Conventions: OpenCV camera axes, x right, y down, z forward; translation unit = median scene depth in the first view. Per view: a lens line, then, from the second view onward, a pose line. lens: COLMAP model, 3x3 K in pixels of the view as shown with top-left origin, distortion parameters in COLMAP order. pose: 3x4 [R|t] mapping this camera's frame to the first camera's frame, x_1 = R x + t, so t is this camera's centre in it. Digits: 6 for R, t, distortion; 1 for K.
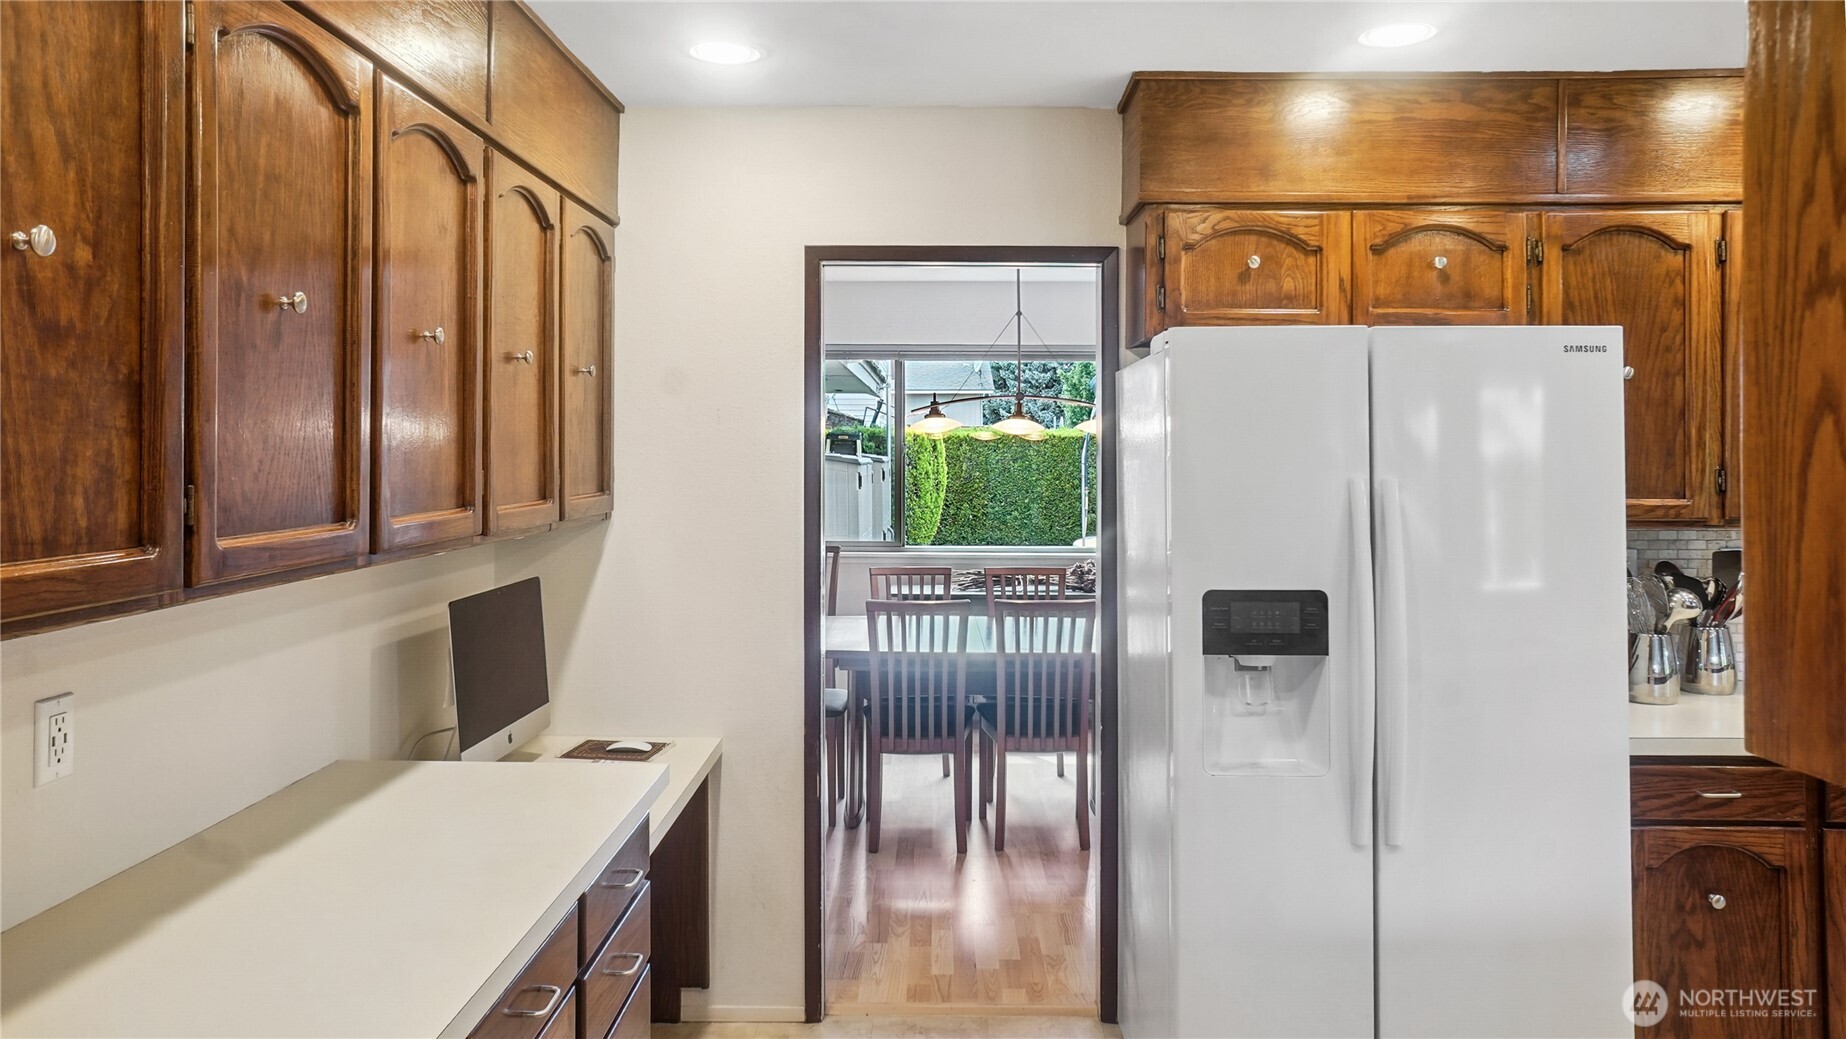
lens RADIAL K [[1298.1, 0, 919.1], [0, 1298.1, 521.1], [0, 0, 1]] dist [0.008274, 0.017125]
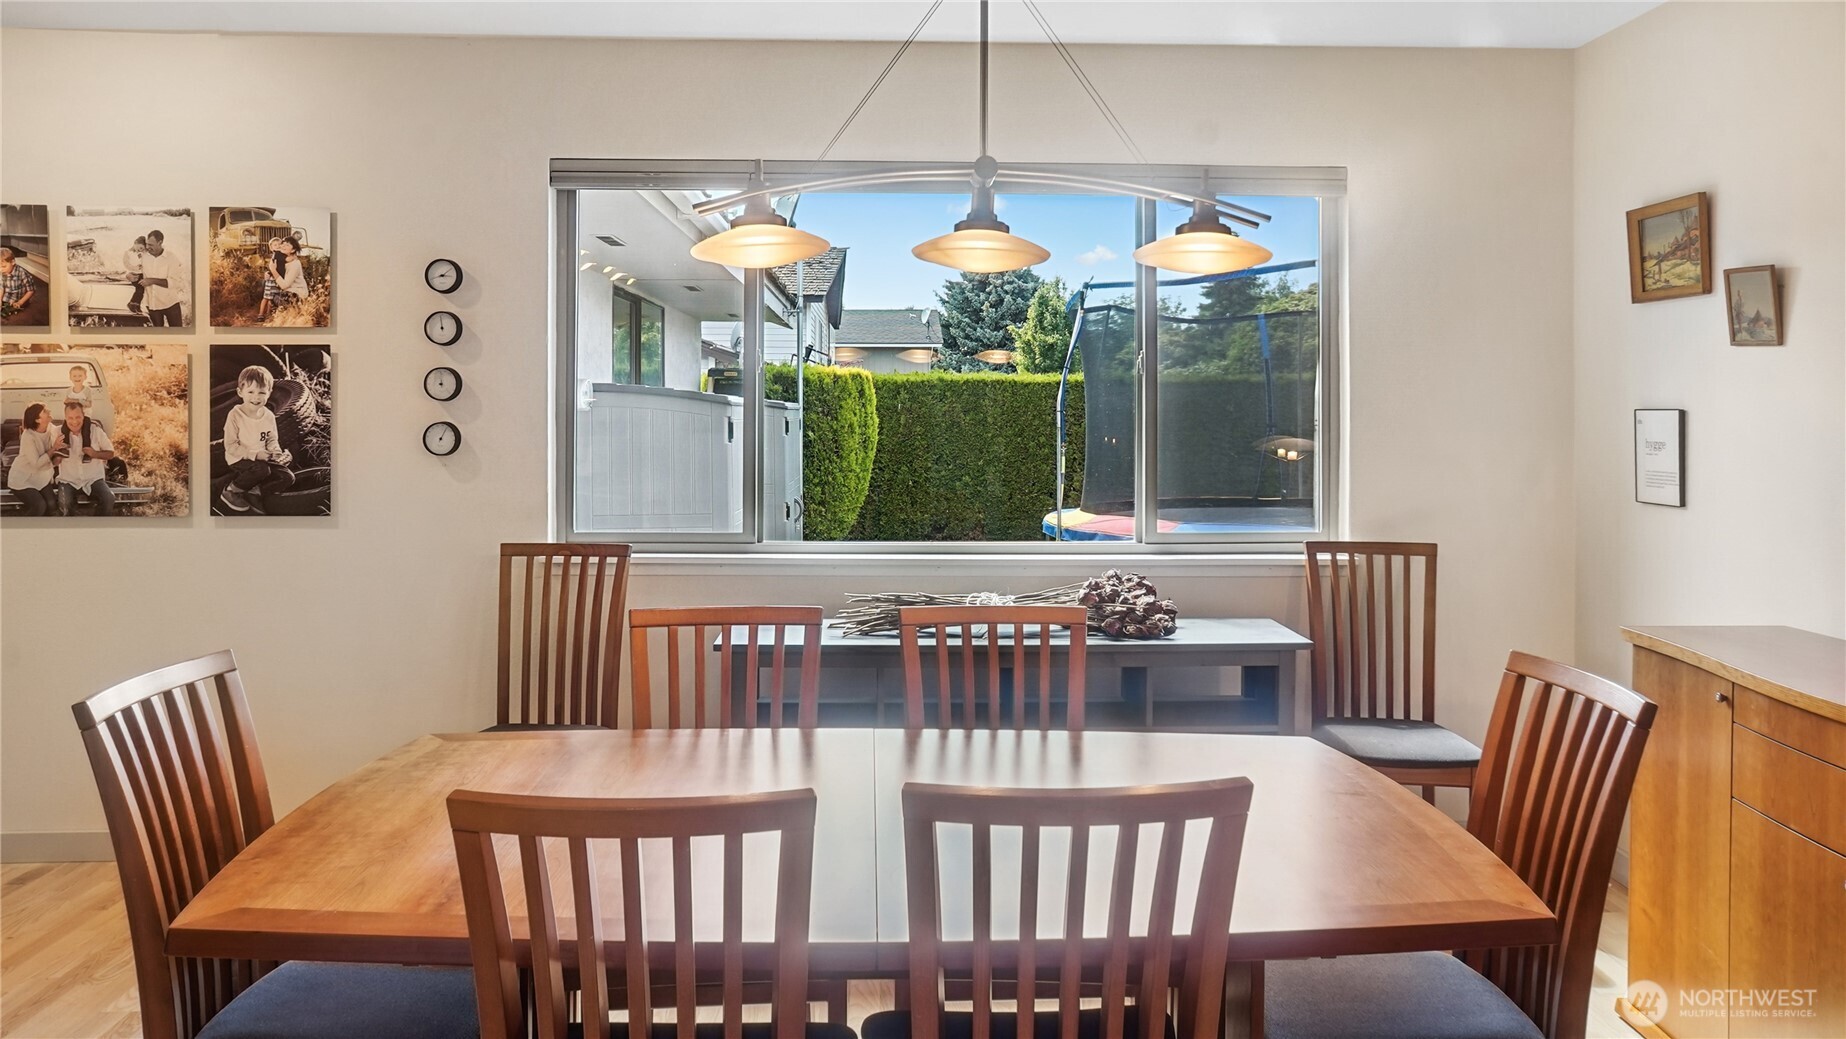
lens RADIAL K [[1298.1, 0, 922.6], [0, 1298.1, 513.1], [0, 0, 1]] dist [0.008274, 0.017125]
pose [[0.999176, -0.001793, 0.040537, 0.016839], [0.000936, 0.999776, 0.021162, -0.001640], [-0.040565, -0.021106, 0.998954, 0.229121]]
